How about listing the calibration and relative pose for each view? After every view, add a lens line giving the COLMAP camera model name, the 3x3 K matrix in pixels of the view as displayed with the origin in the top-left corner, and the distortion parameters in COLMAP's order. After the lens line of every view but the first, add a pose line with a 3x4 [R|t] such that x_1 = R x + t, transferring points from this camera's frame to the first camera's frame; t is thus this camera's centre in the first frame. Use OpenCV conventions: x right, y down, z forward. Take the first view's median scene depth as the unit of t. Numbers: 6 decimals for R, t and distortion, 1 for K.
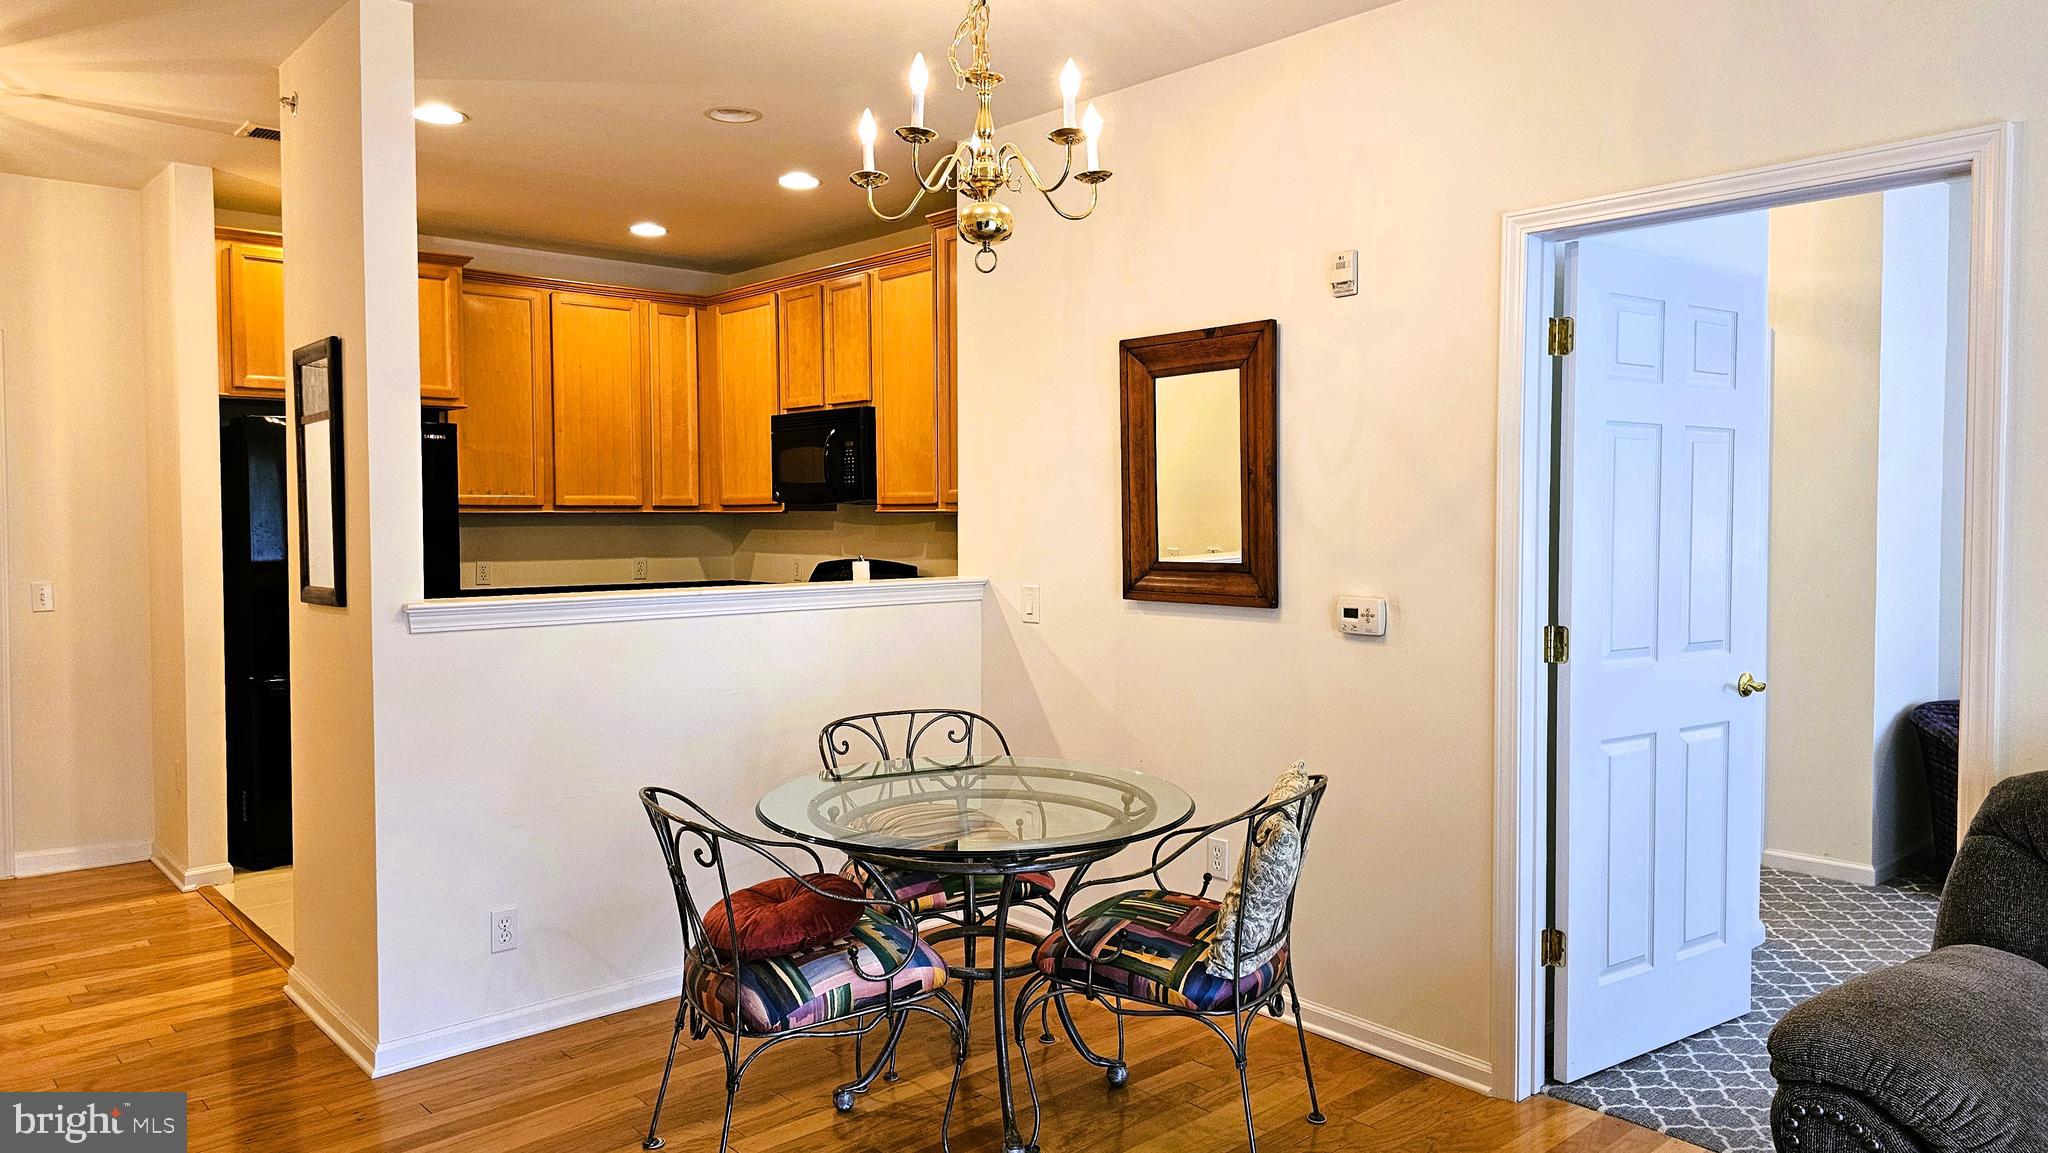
lens RADIAL K [[1345.9, 0, 1025.1], [0, 1345.9, 541.1], [0, 0, 1]] dist [0.072599, -0.072237]
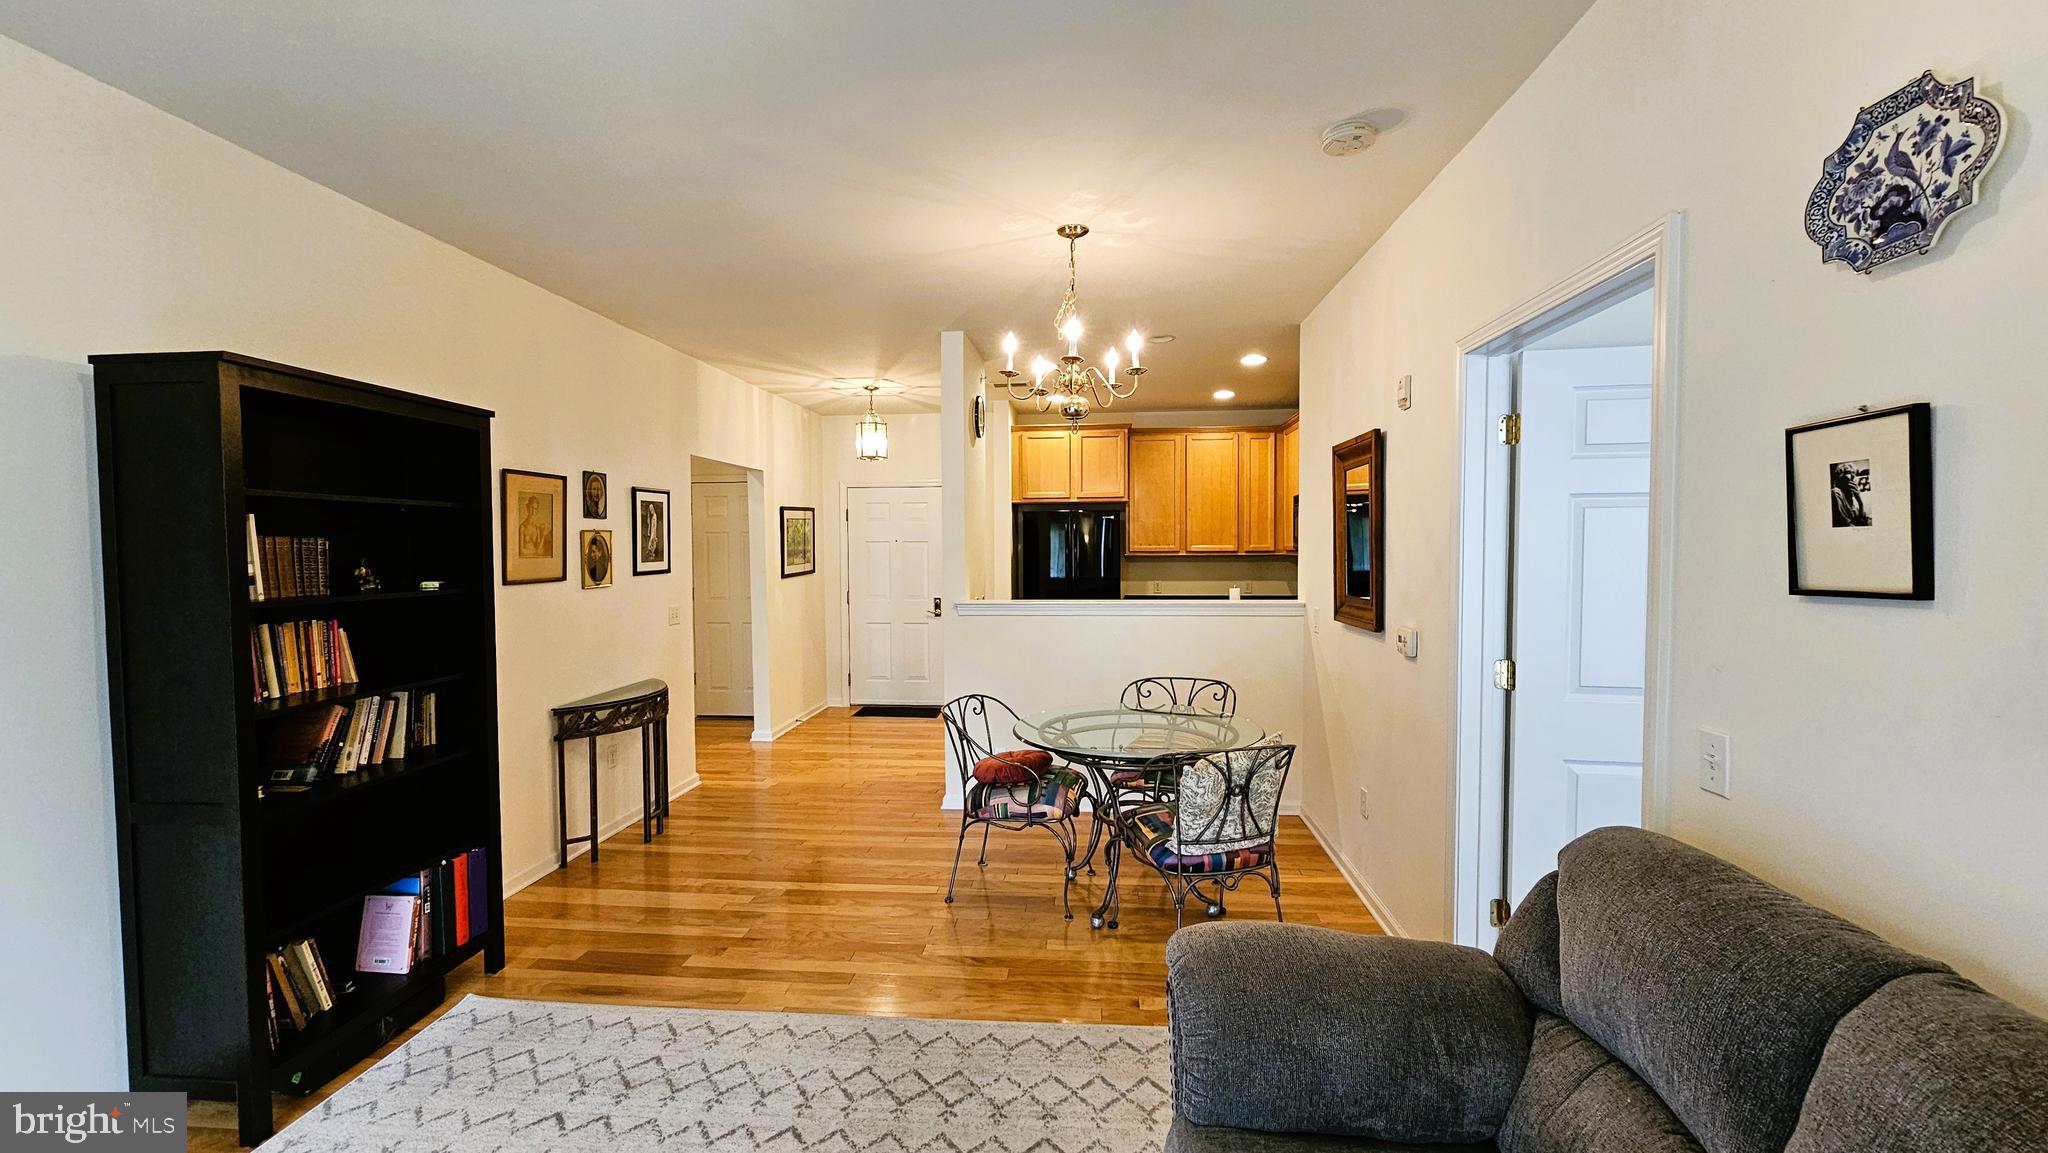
lens RADIAL K [[829.6, 0, 1024.0], [0, 829.6, 576.5], [0, 0, 1]] dist [0.000299, -0.000007]
pose [[0.686757, 0.021841, -0.726559, 0.540125], [-0.010517, 0.999742, 0.020112, -0.021943], [0.726811, -0.006171, 0.686810, 0.130147]]
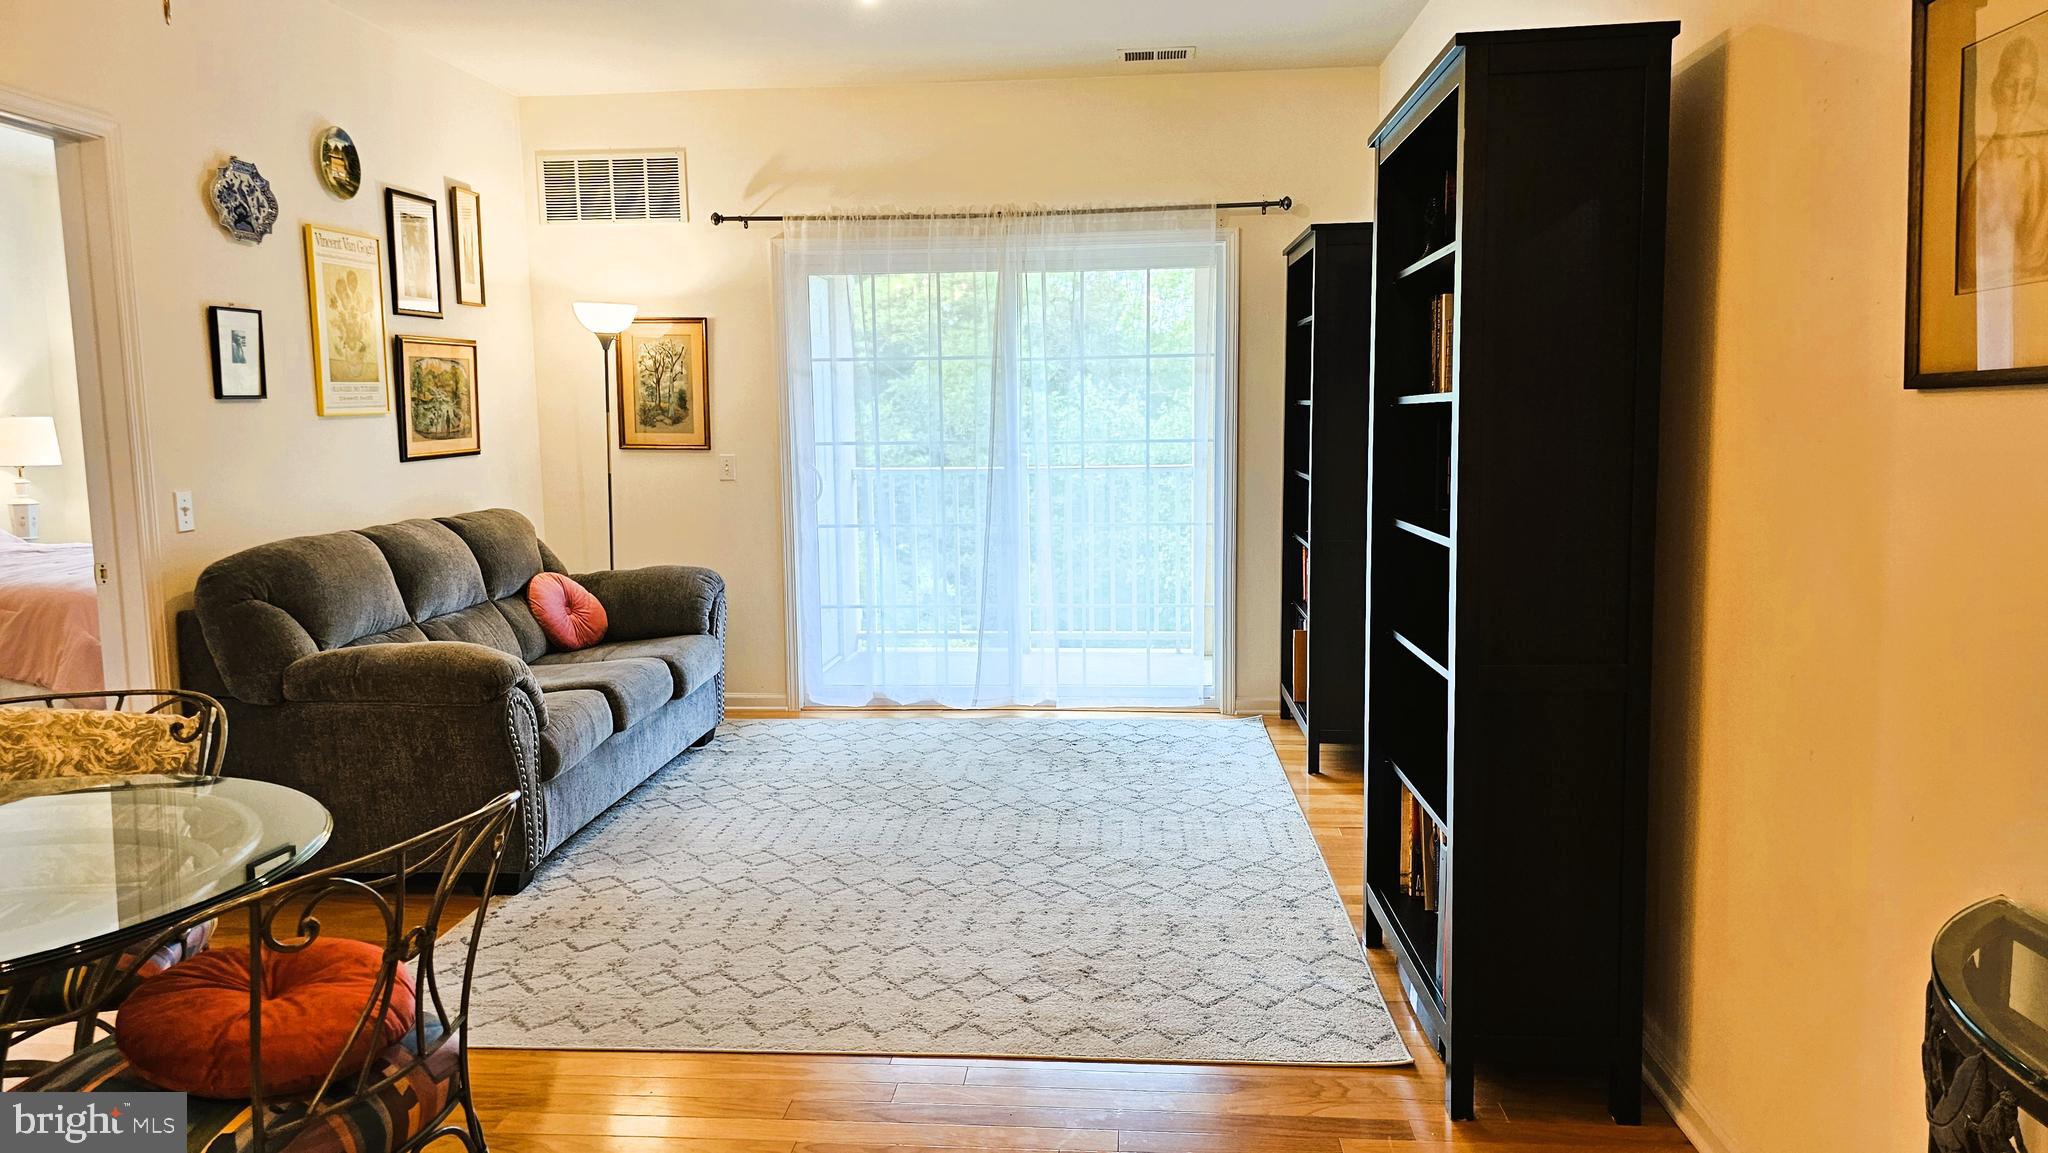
lens RADIAL K [[1435.0, 0, 1017.7], [0, 1435.0, 609.6], [0, 0, 1]] dist [0.083332, -0.104057]
pose [[-0.684317, -0.082047, 0.724554, -0.658388], [0.029735, 0.989683, 0.140154, 0.008757], [-0.728578, 0.117454, -0.674818, 0.887590]]
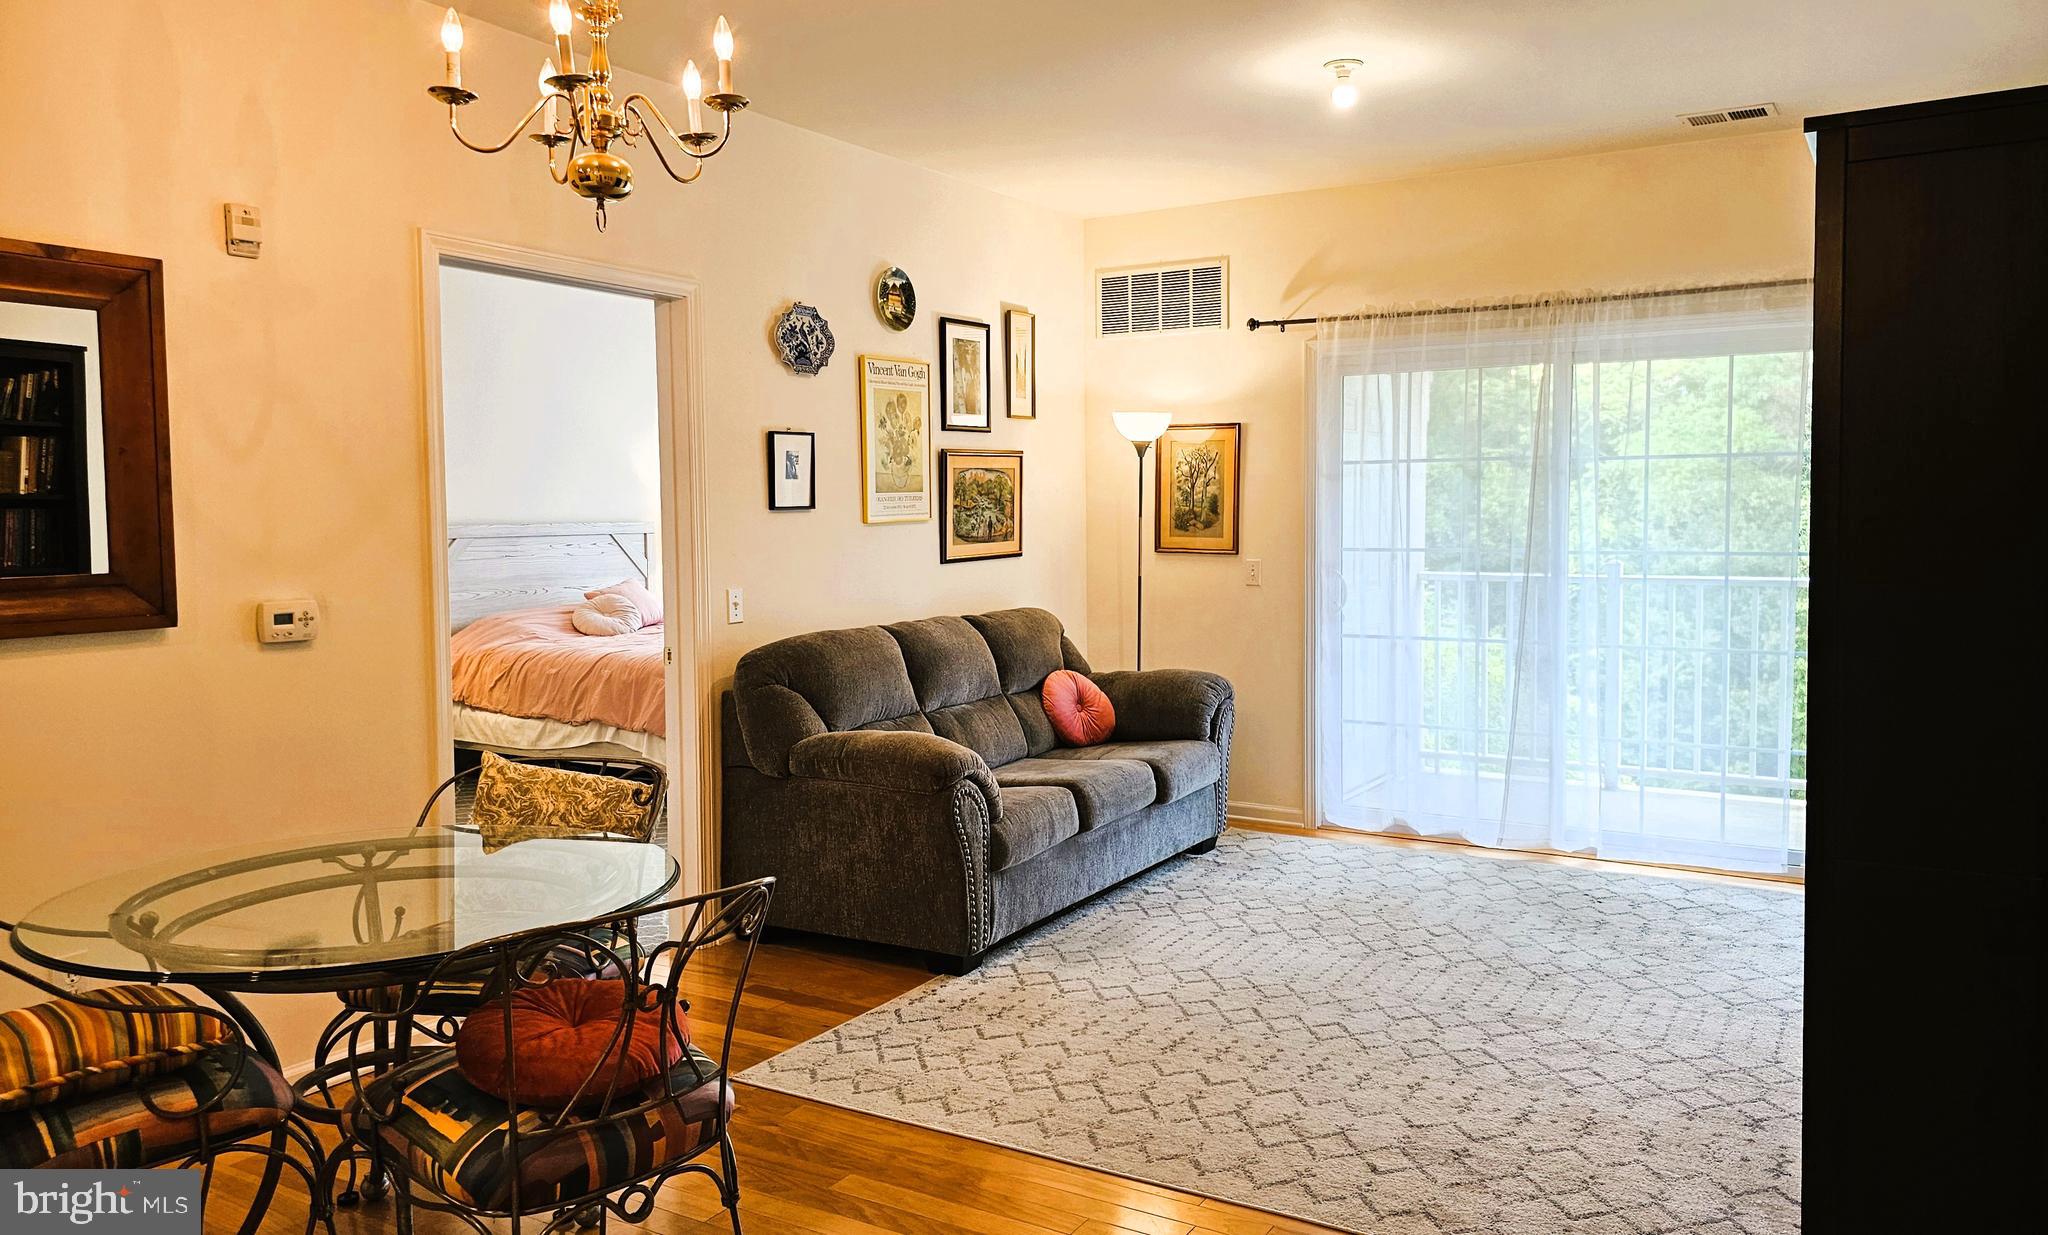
lens RADIAL K [[1532.0, 0, 1024.0], [0, 1532.0, 617.5], [0, 0, 1]] dist [0.179149, -0.308103]
pose [[-0.300548, -0.058718, 0.951957, -0.789615], [0.024016, 0.997321, 0.069098, -0.005812], [-0.953464, 0.043629, -0.298333, 0.767185]]
